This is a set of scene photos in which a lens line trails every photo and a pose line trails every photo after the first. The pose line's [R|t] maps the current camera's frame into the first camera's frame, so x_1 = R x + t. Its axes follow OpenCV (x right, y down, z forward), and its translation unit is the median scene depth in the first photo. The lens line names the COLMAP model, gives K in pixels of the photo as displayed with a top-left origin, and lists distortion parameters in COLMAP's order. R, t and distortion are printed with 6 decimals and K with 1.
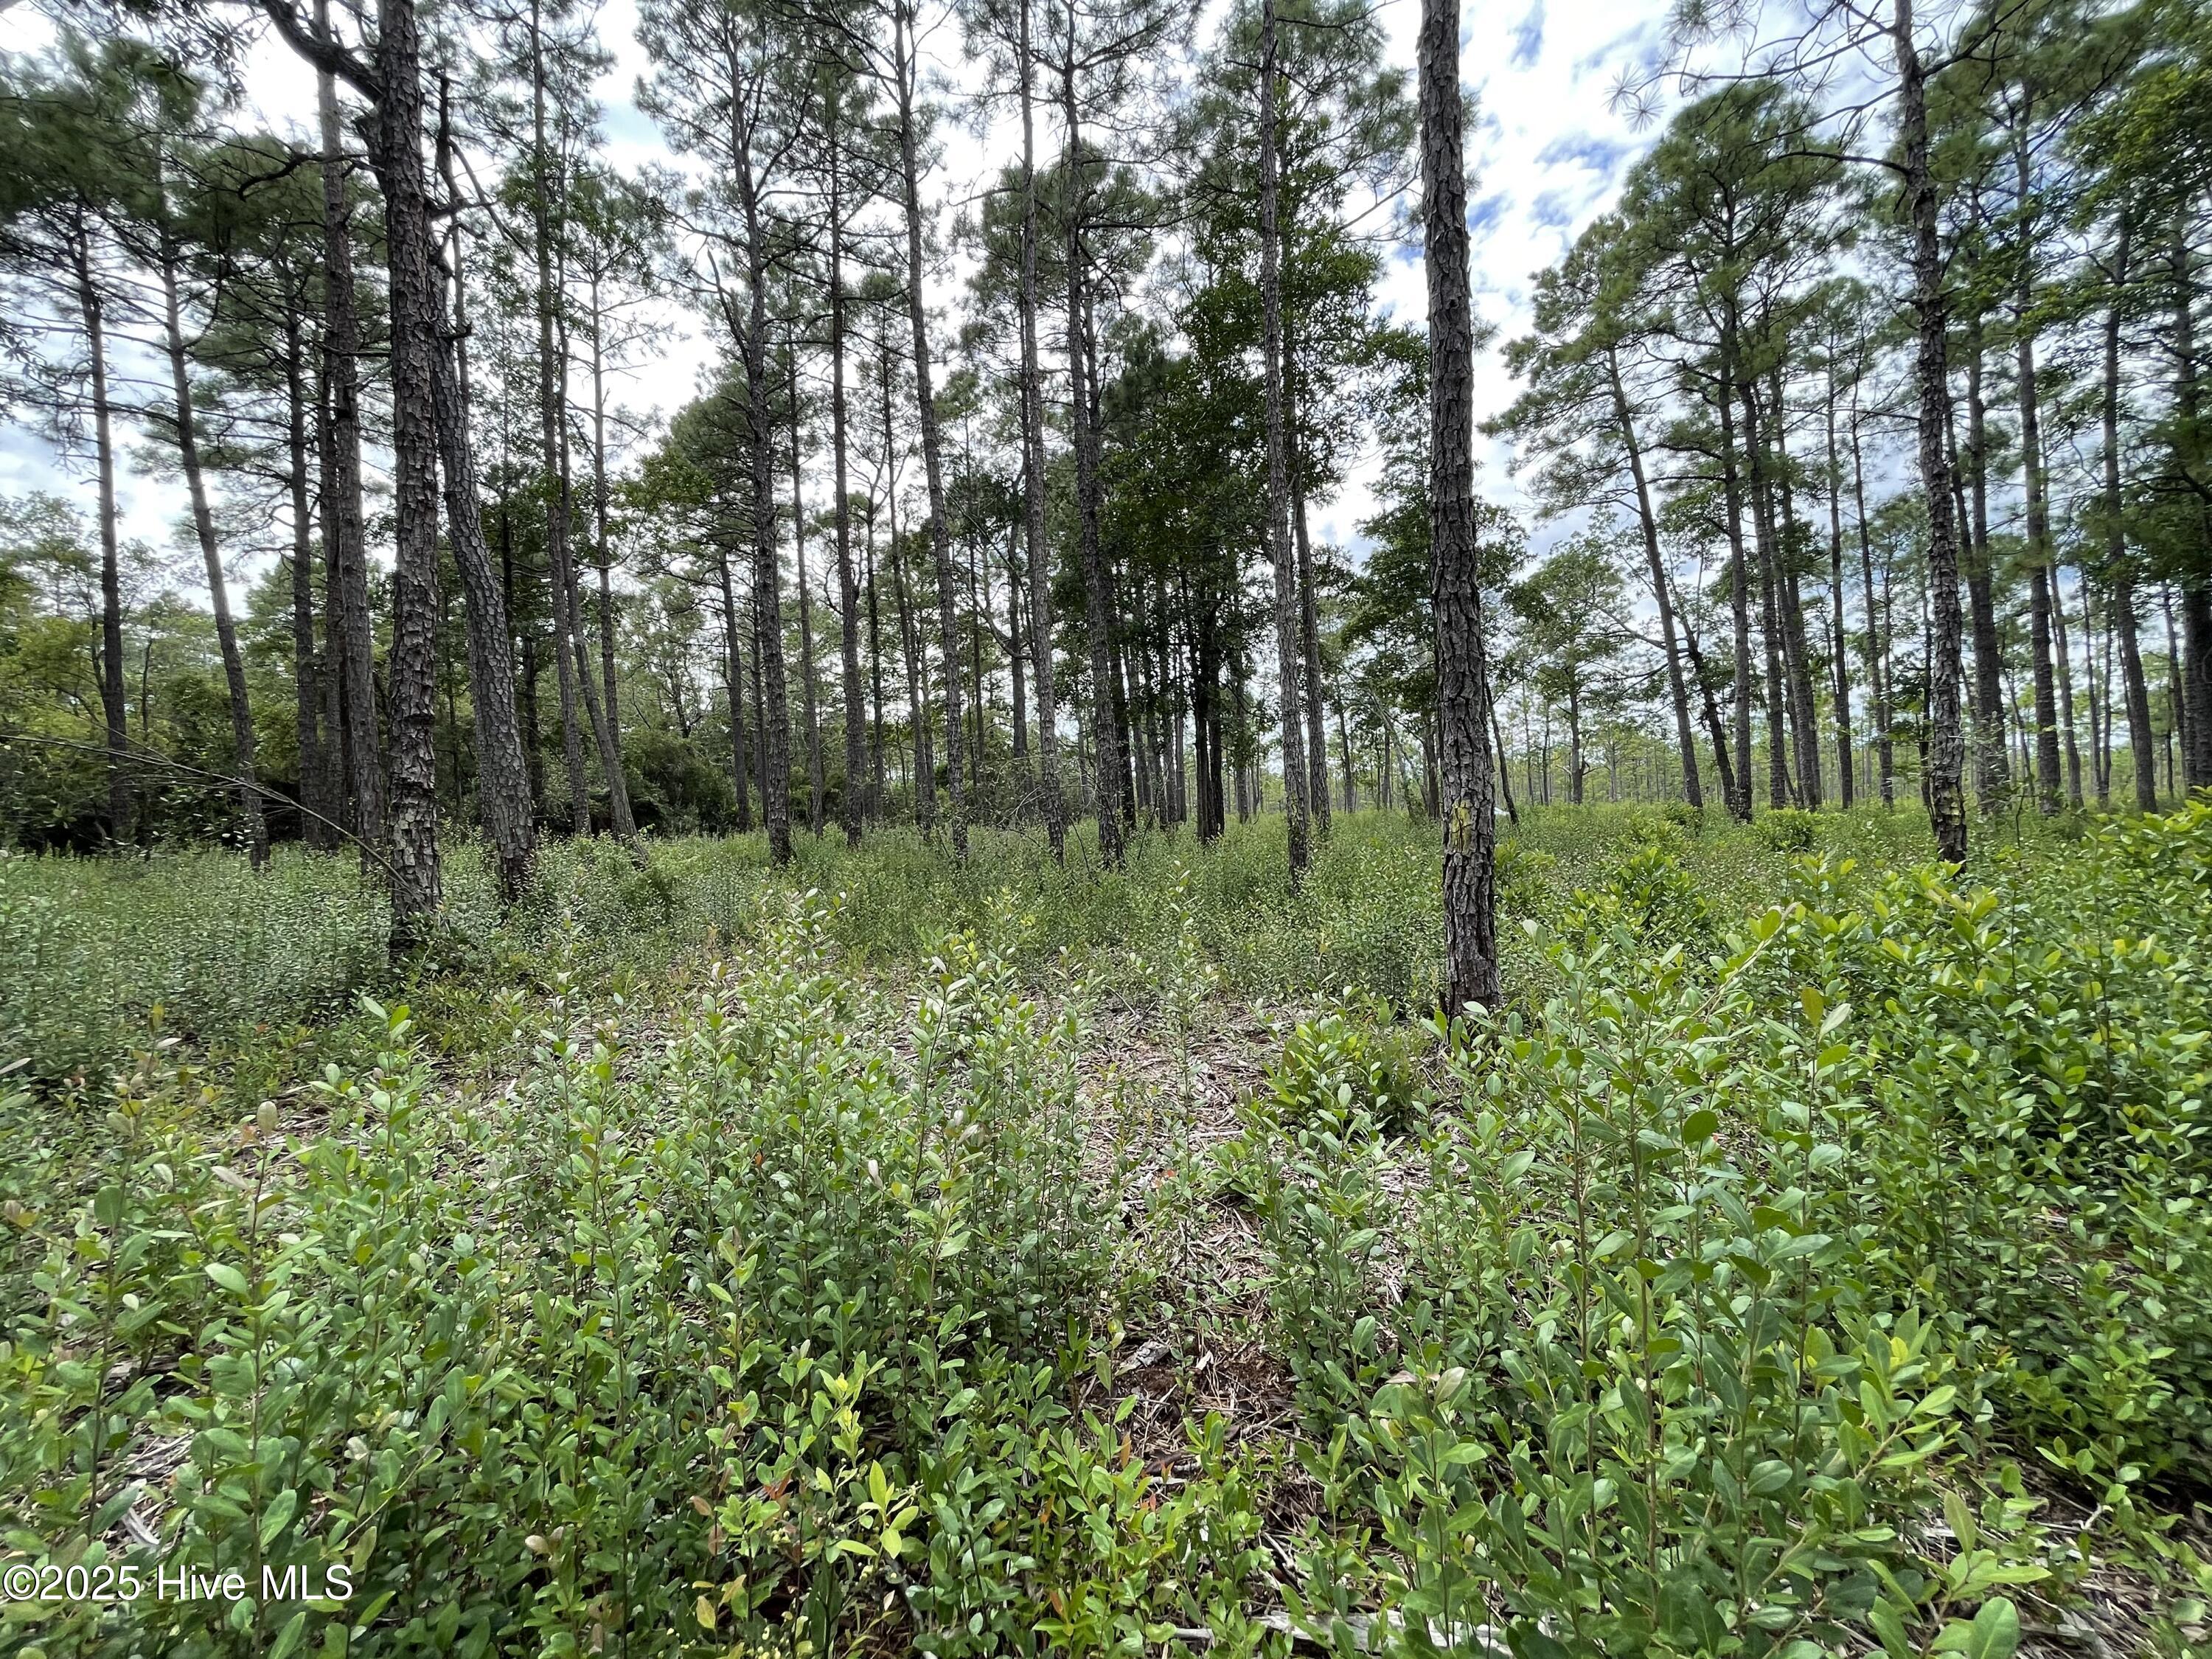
lens RADIAL K [[893.0, 0, 1094.7], [0, 893.0, 823.1], [0, 0, 1]] dist [-0.000649, 0.000251]
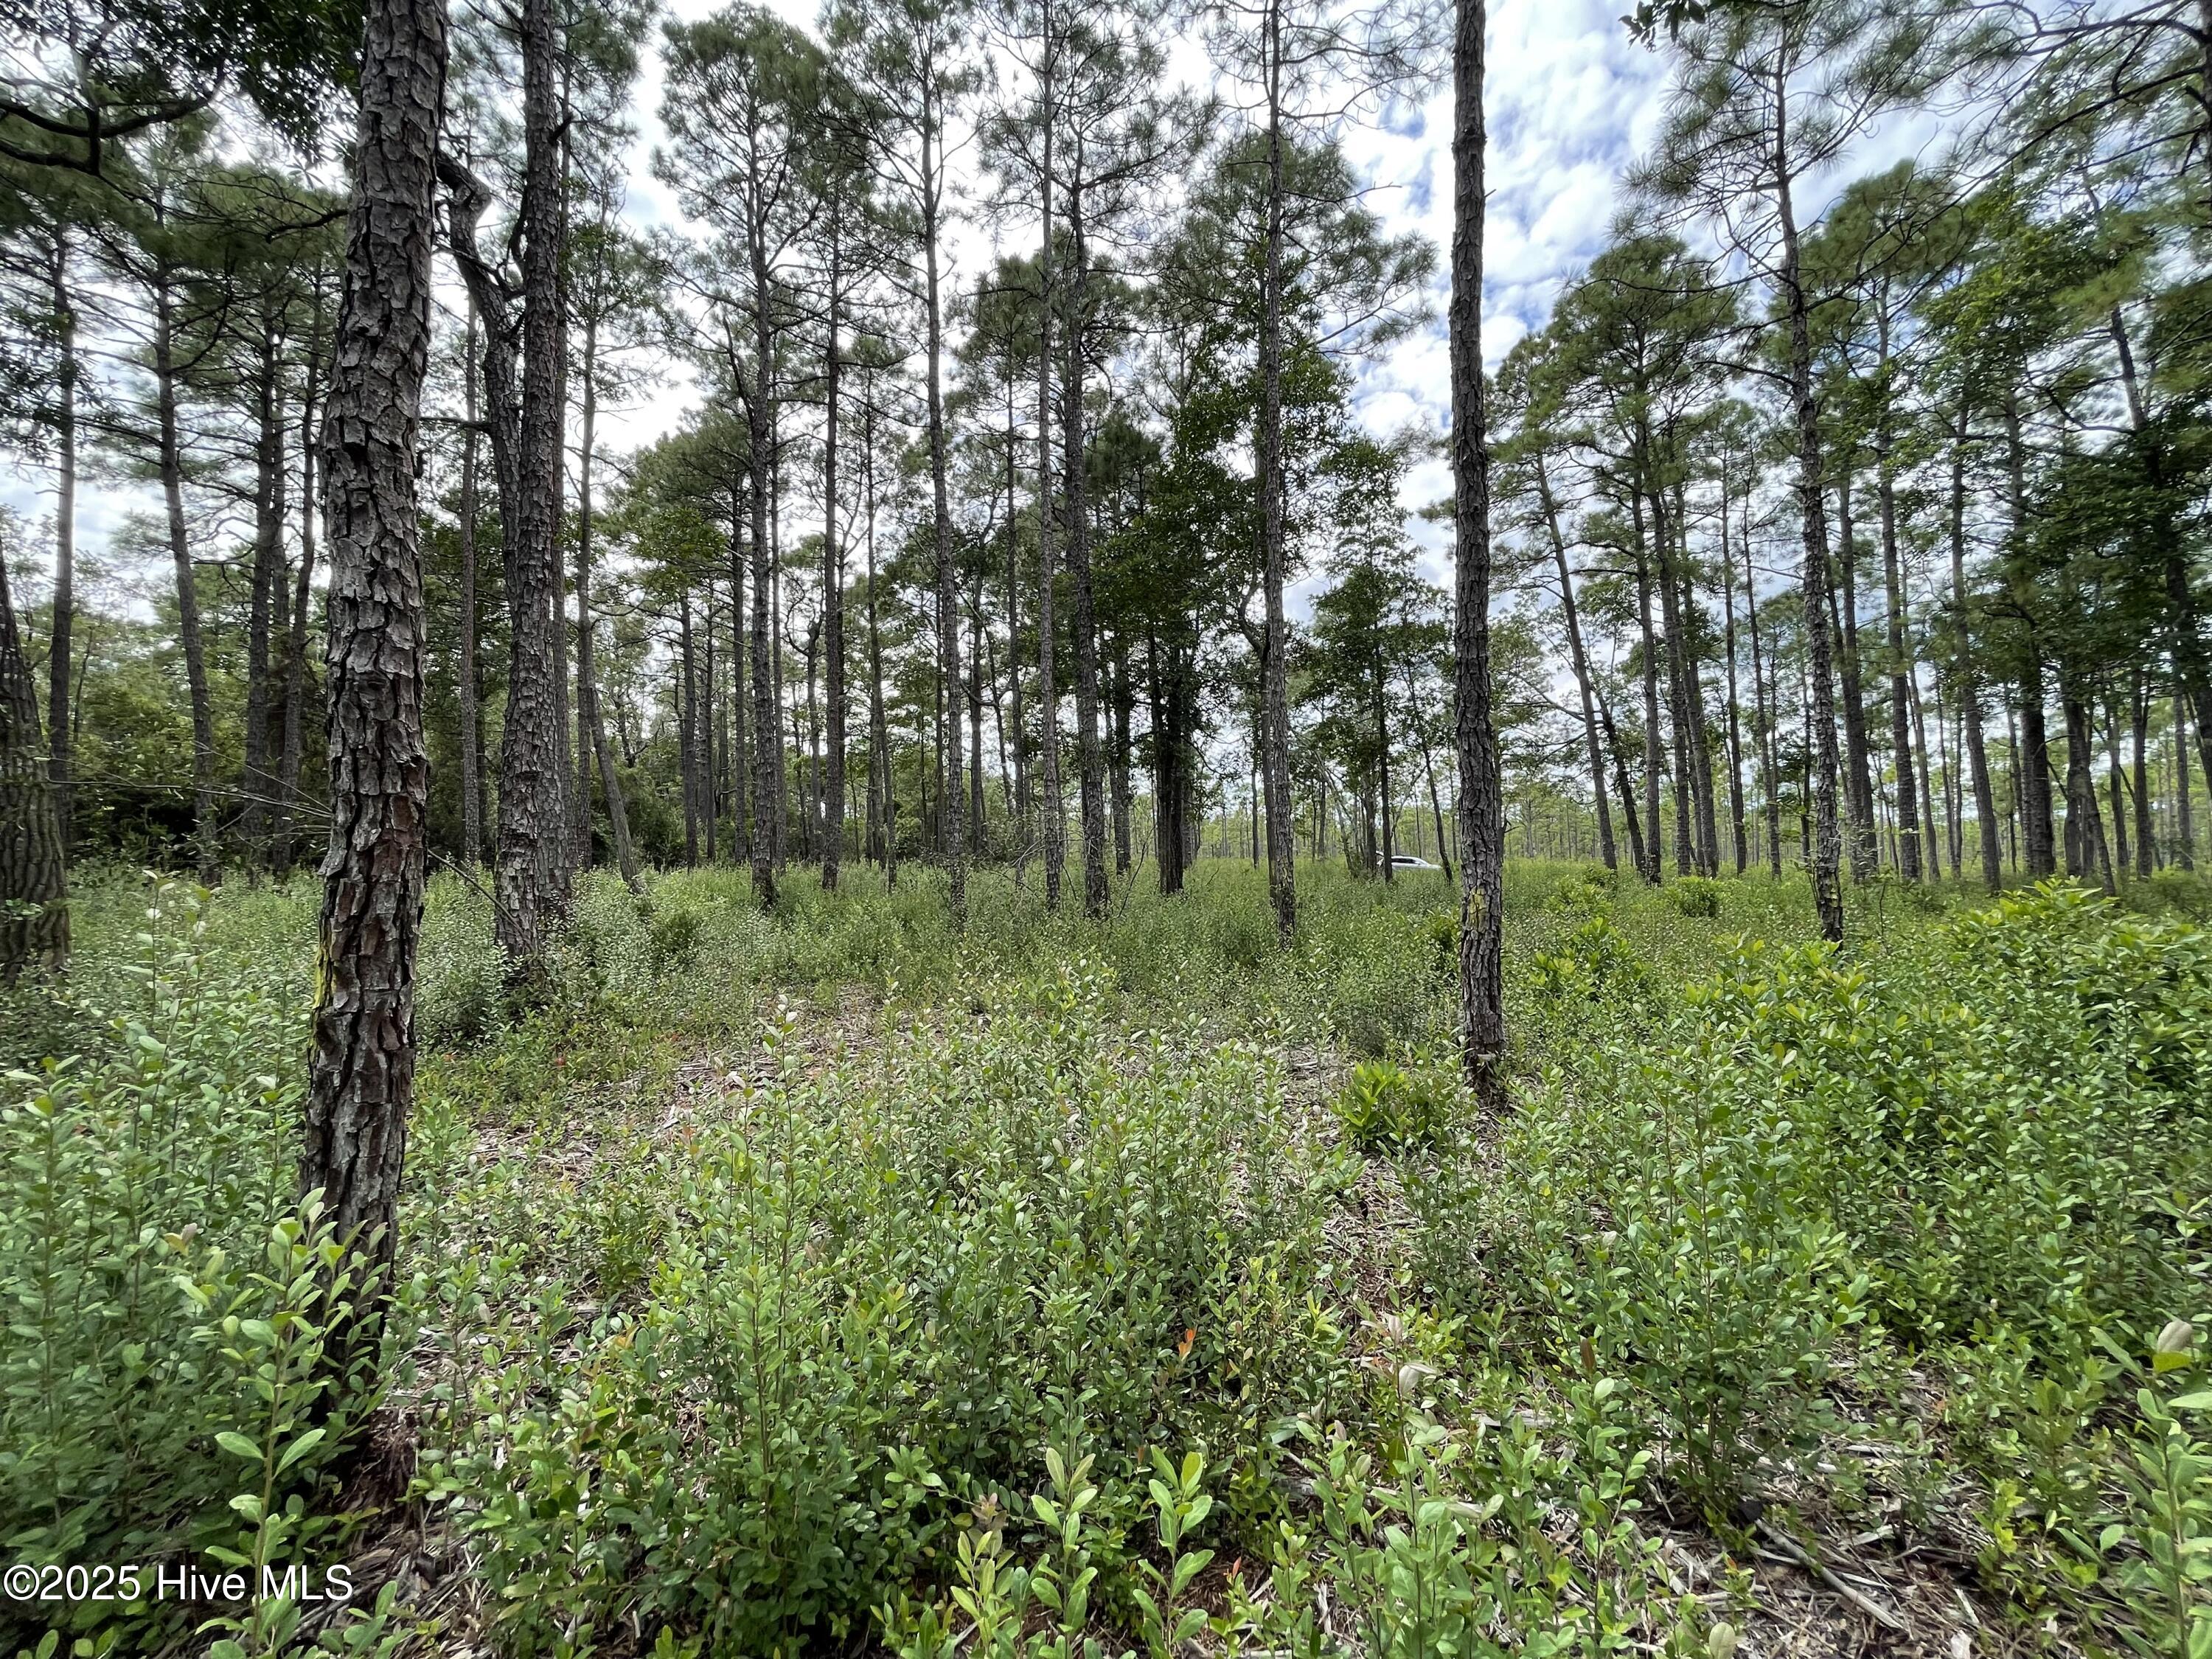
lens RADIAL K [[893.0, 0, 1094.9], [0, 893.0, 822.0], [0, 0, 1]] dist [-0.000649, 0.000251]
pose [[0.996624, 0.030777, 0.076119, -0.043688], [-0.027395, 0.998607, -0.045087, -0.008794], [-0.077401, 0.042849, 0.996079, -0.044269]]
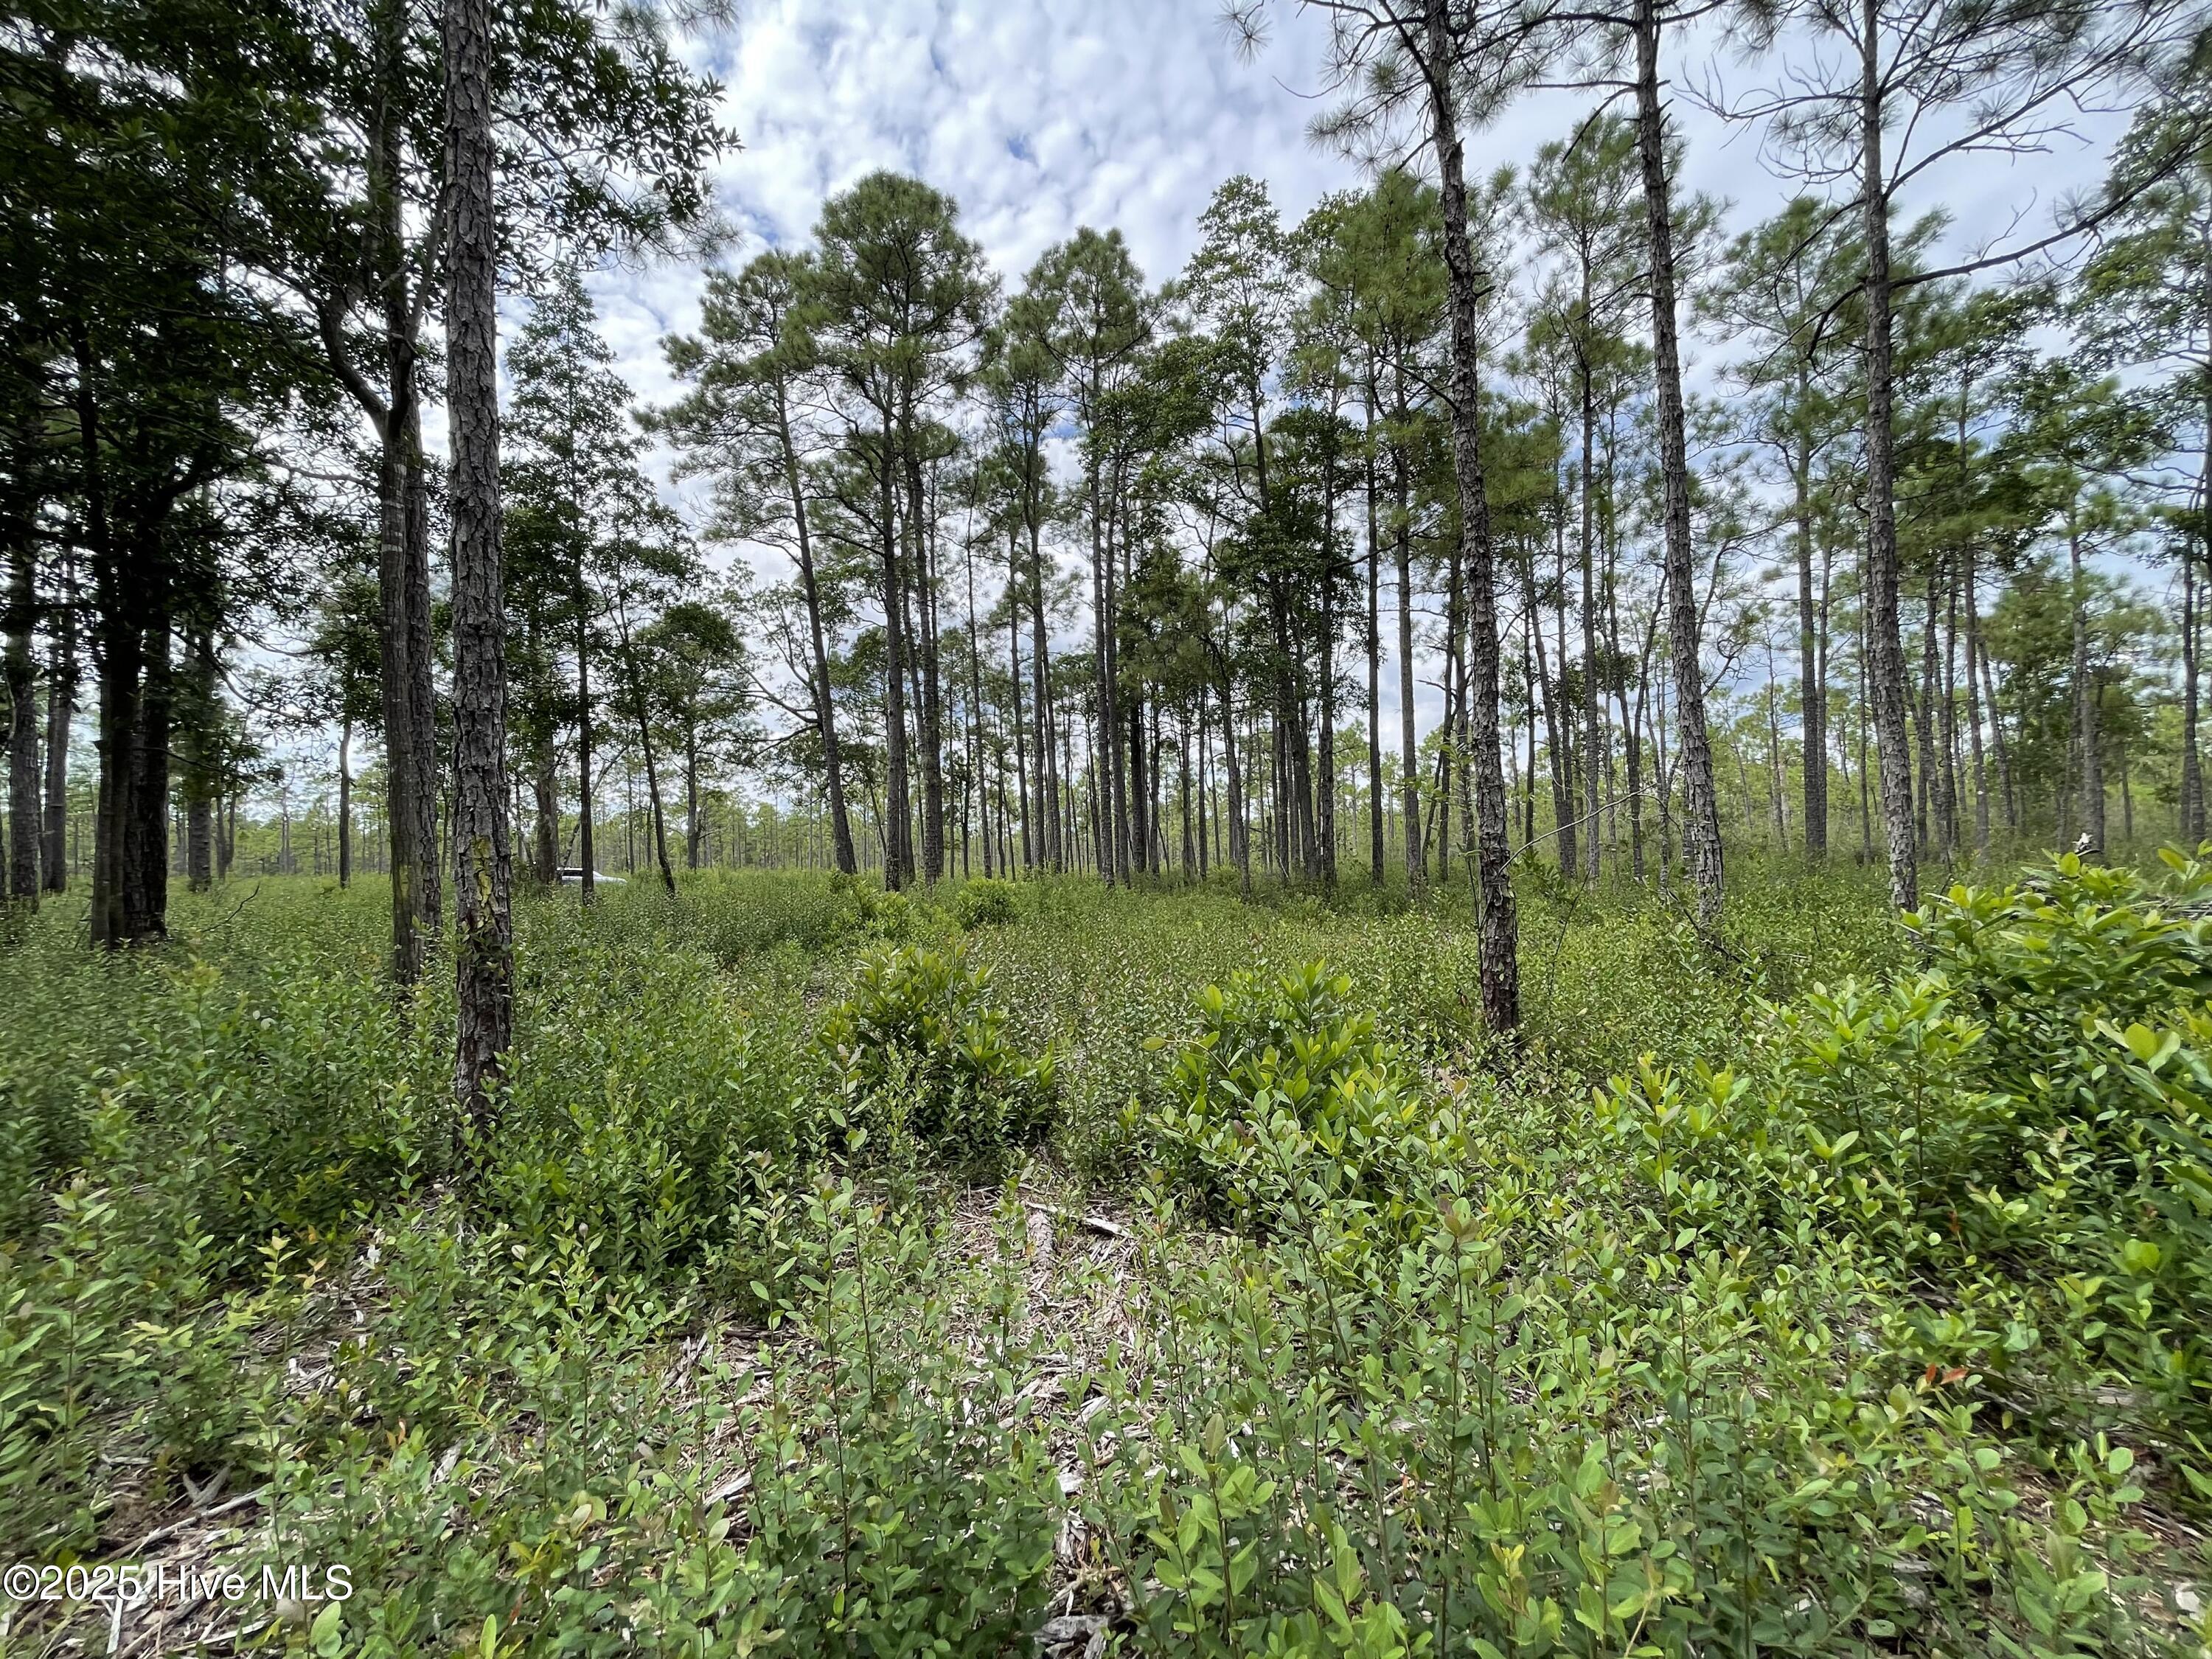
lens RADIAL K [[893.0, 0, 1088.5], [0, 893.0, 821.1], [0, 0, 1]] dist [-0.000649, 0.000251]
pose [[0.579833, 0.057833, 0.812680, 0.028211], [0.000775, 0.997438, -0.071535, -0.008315], [-0.814735, 0.042108, 0.578303, 0.236767]]
